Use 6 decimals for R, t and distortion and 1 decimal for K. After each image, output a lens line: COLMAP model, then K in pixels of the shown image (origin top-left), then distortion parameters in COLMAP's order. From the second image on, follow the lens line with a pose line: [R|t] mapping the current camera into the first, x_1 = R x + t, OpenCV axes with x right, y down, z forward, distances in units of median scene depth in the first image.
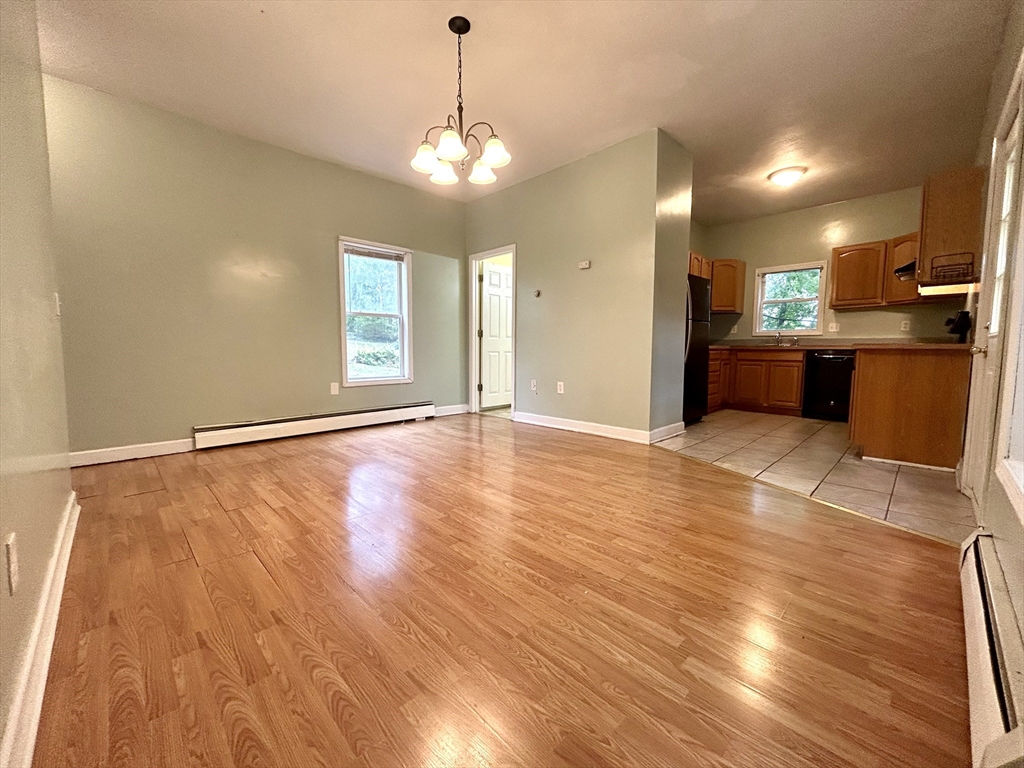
lens RADIAL K [[413.4, 0, 512.0], [0, 413.4, 382.8], [0, 0, 1]] dist [-0.001479, 0.000107]
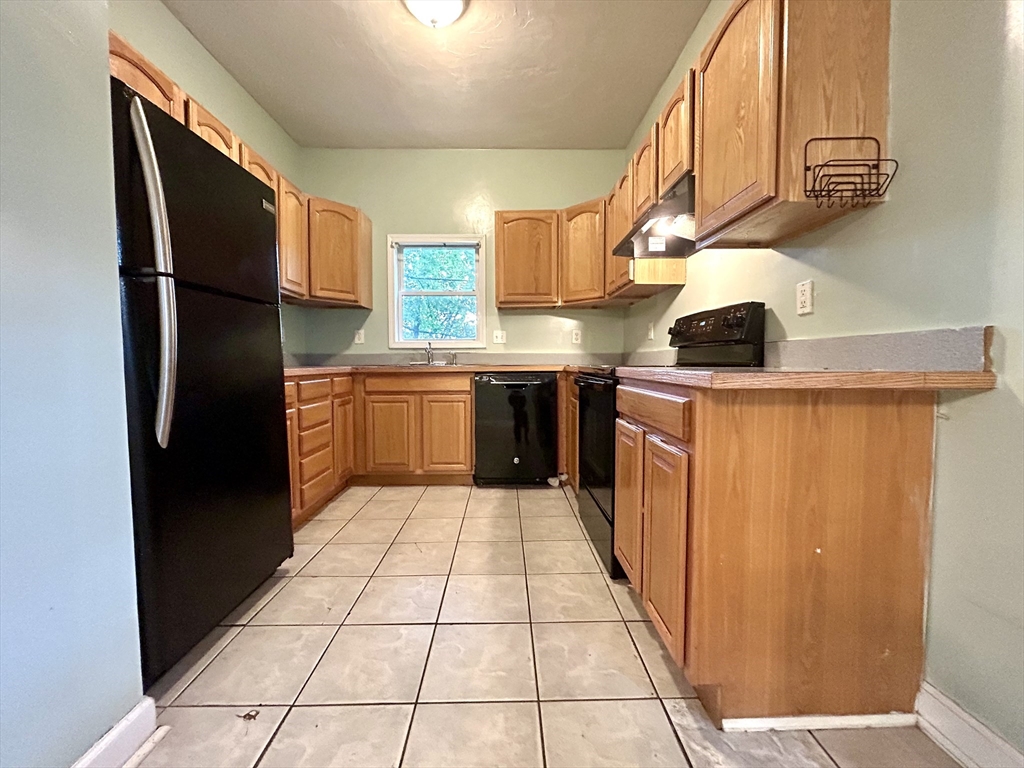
lens RADIAL K [[413.4, 0, 508.9], [0, 413.4, 382.7], [0, 0, 1]] dist [-0.001479, 0.000107]
pose [[0.693909, -0.041746, 0.718851, 0.295584], [0.067640, 0.997683, -0.007354, -0.052459], [-0.716878, 0.053727, 0.695125, 0.507341]]
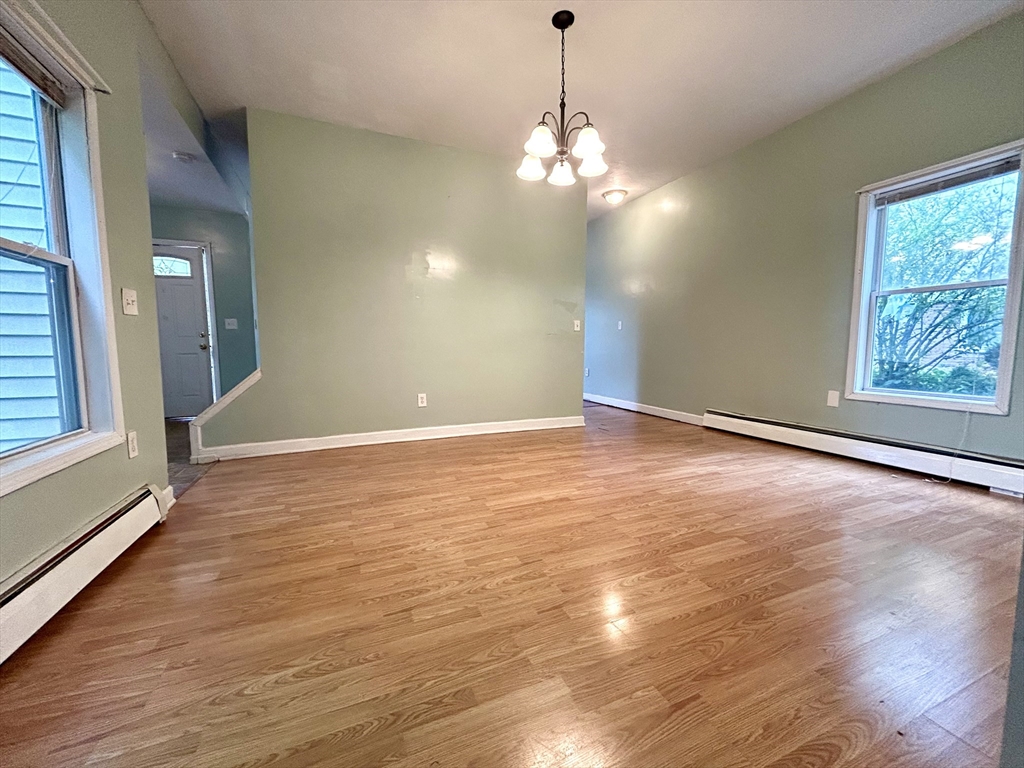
lens RADIAL K [[413.4, 0, 512.9], [0, 413.4, 382.3], [0, 0, 1]] dist [-0.001479, 0.000107]
pose [[-0.372489, 0.083870, -0.924239, 0.983681], [-0.072398, 0.990247, 0.119038, -0.127826], [0.925208, 0.111253, -0.362784, 1.464348]]
